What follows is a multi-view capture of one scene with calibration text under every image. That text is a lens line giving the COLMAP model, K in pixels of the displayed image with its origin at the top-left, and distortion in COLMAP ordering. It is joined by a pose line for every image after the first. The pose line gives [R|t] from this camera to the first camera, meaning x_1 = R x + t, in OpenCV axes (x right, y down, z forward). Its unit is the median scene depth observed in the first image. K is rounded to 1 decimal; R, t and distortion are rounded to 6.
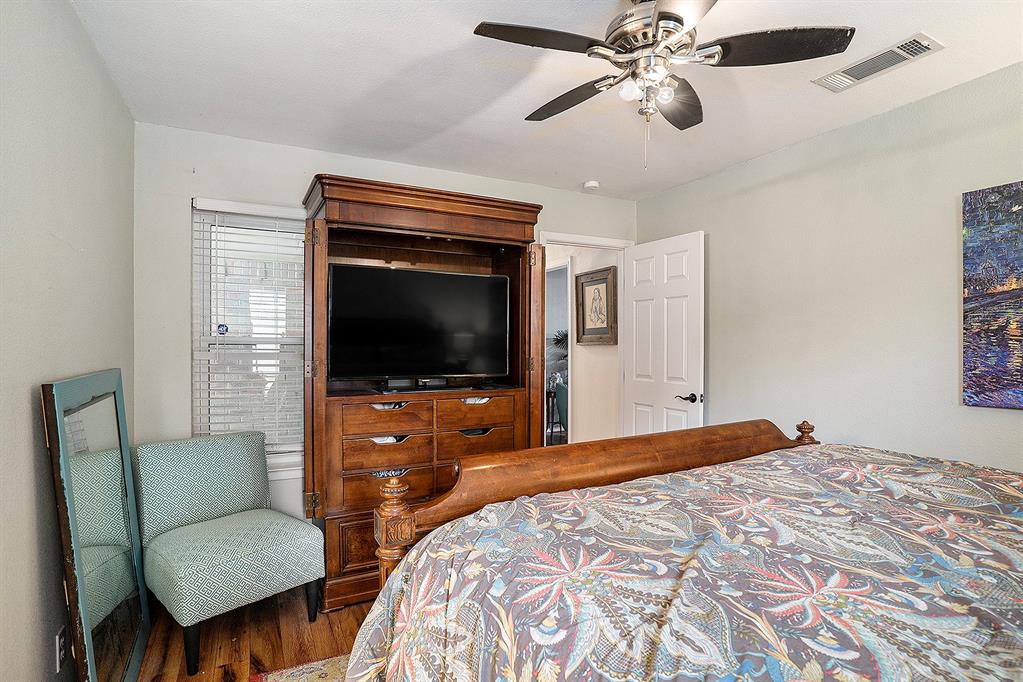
lens RADIAL K [[505.8, 0, 510.7], [0, 505.8, 342.2], [0, 0, 1]] dist [-0.041058, 0.016255]
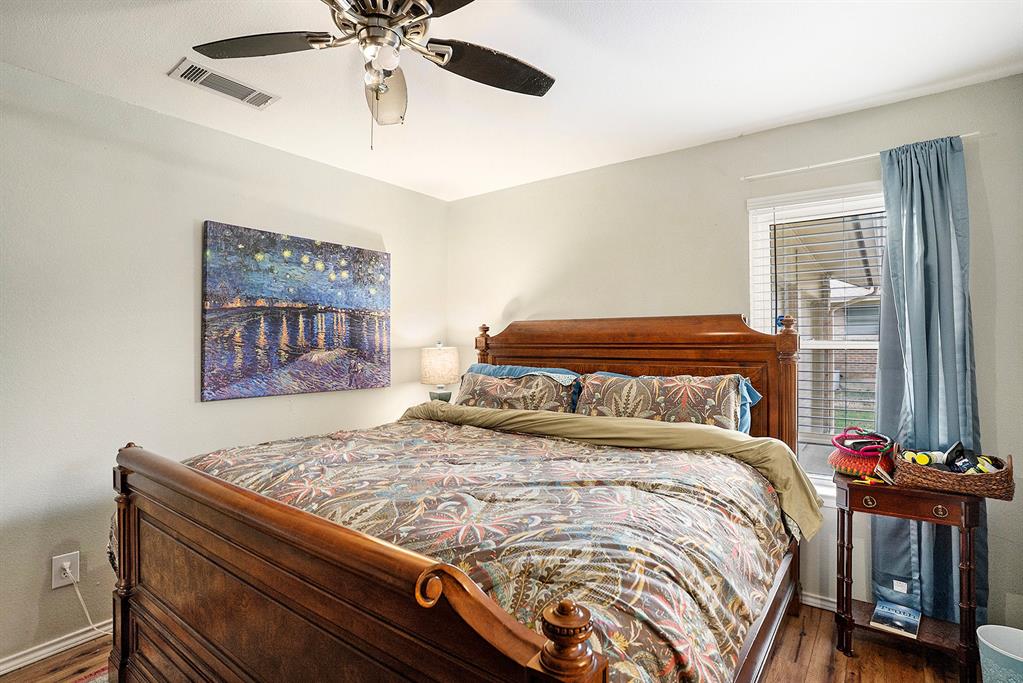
lens RADIAL K [[505.8, 0, 514.4], [0, 505.8, 337.9], [0, 0, 1]] dist [-0.041058, 0.016255]
pose [[-0.441956, 0.014280, 0.896923, -0.488859], [-0.002181, 0.999853, -0.016993, -0.004017], [-0.897034, -0.009466, -0.441860, 0.910657]]
